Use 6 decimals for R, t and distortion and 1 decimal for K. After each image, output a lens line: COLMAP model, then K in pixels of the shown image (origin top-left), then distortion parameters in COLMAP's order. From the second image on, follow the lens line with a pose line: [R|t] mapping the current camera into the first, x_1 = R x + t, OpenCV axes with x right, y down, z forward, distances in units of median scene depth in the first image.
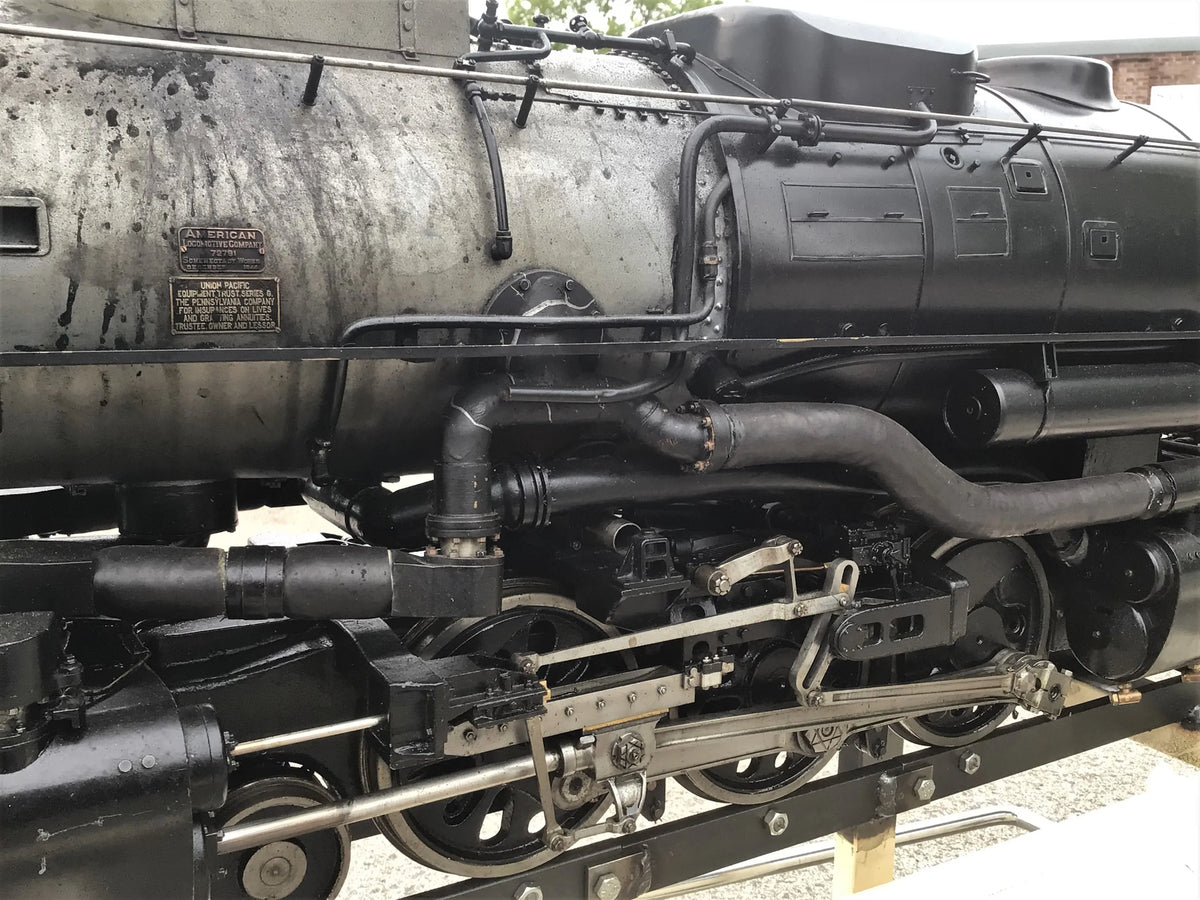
lens RADIAL K [[1047.0, 0, 600.0], [0, 1047.0, 450.0], [0, 0, 1]] dist [0.113086, -0.219821]
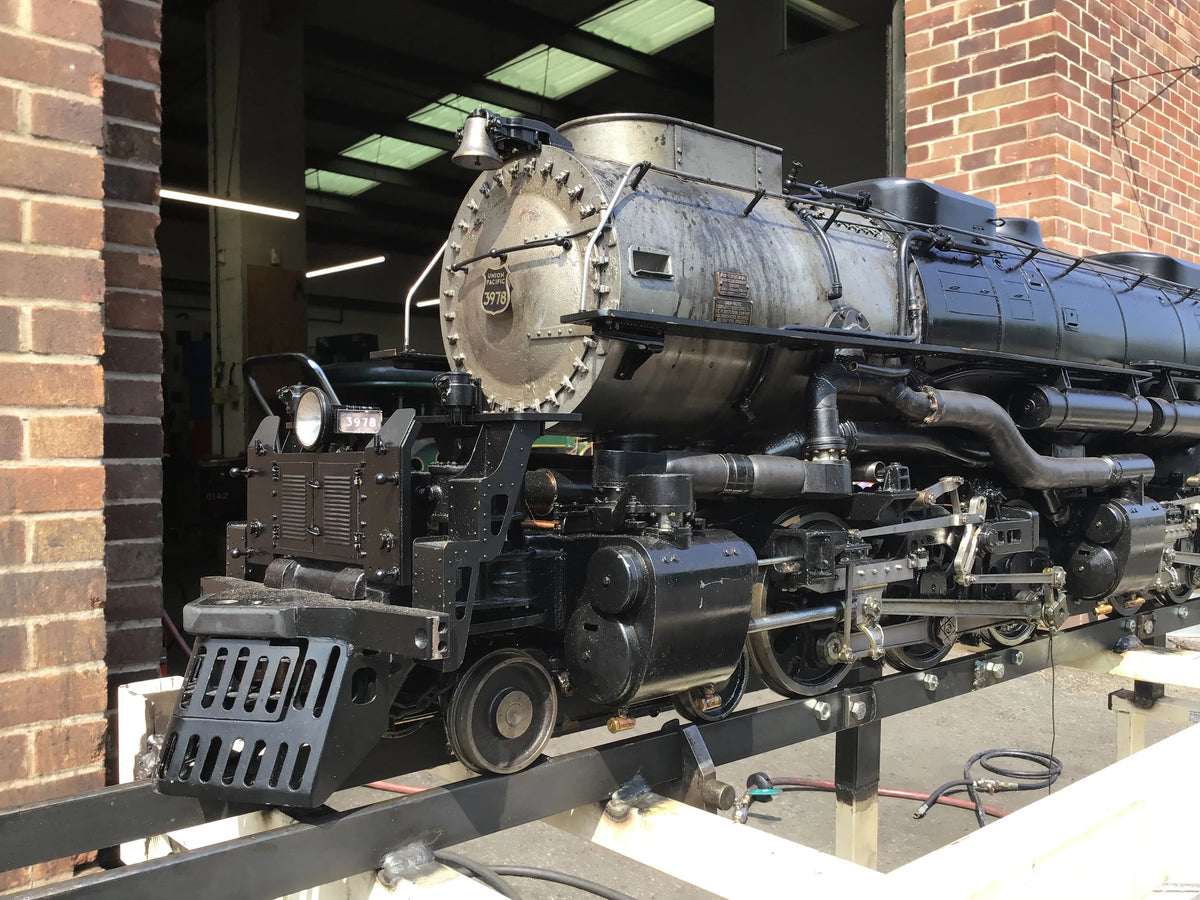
lens RADIAL K [[1047.0, 0, 600.0], [0, 1047.0, 450.0], [0, 0, 1]] dist [0.113086, -0.219821]
pose [[0.974137, -0.029086, 0.224077, -0.948428], [0.071283, 0.980599, -0.182606, 0.395291], [-0.214419, 0.193856, 0.957311, -0.632648]]
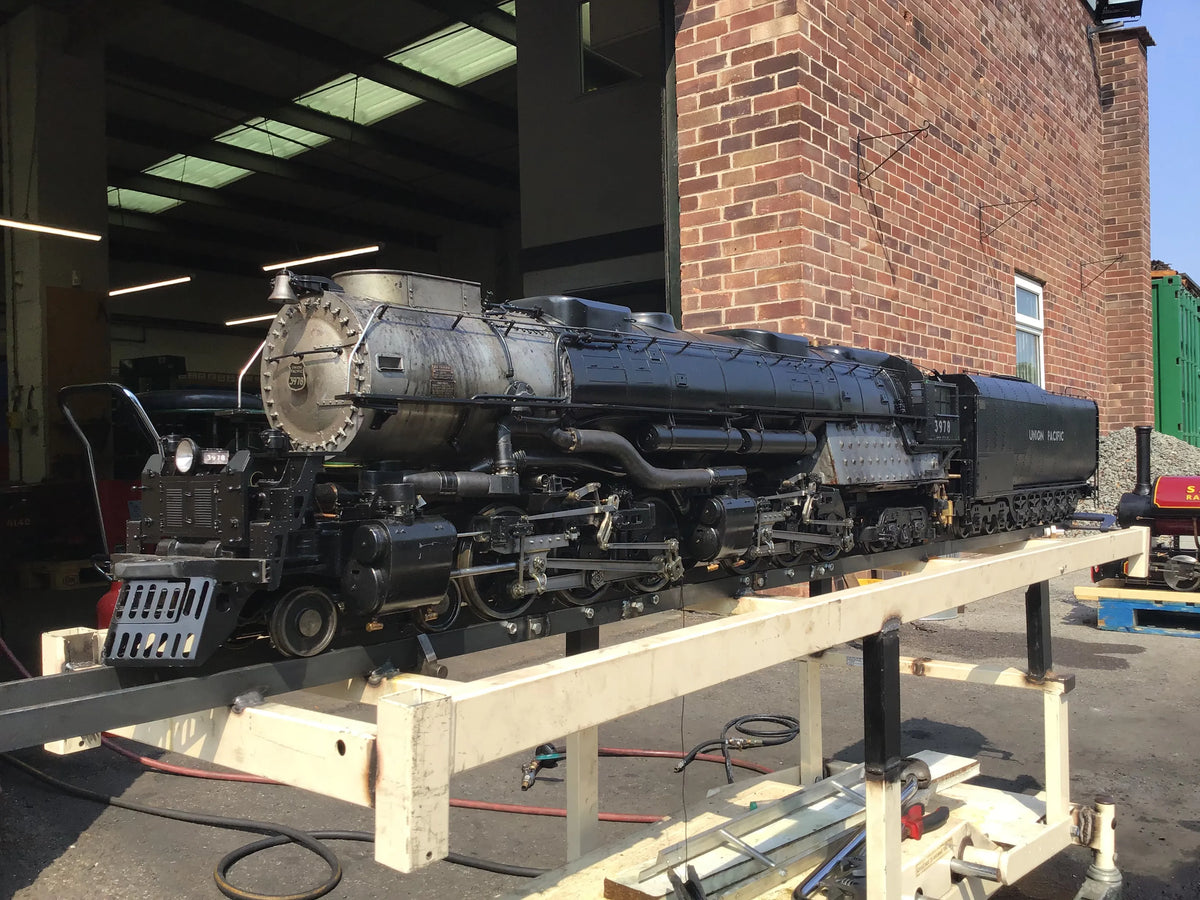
lens RADIAL K [[1047.0, 0, 600.0], [0, 1047.0, 450.0], [0, 0, 1]] dist [0.113086, -0.219821]
pose [[0.922516, -0.040777, 0.383799, -1.072461], [0.118755, 0.976151, -0.181733, 0.631383], [-0.367235, 0.213229, 0.905357, -1.870480]]
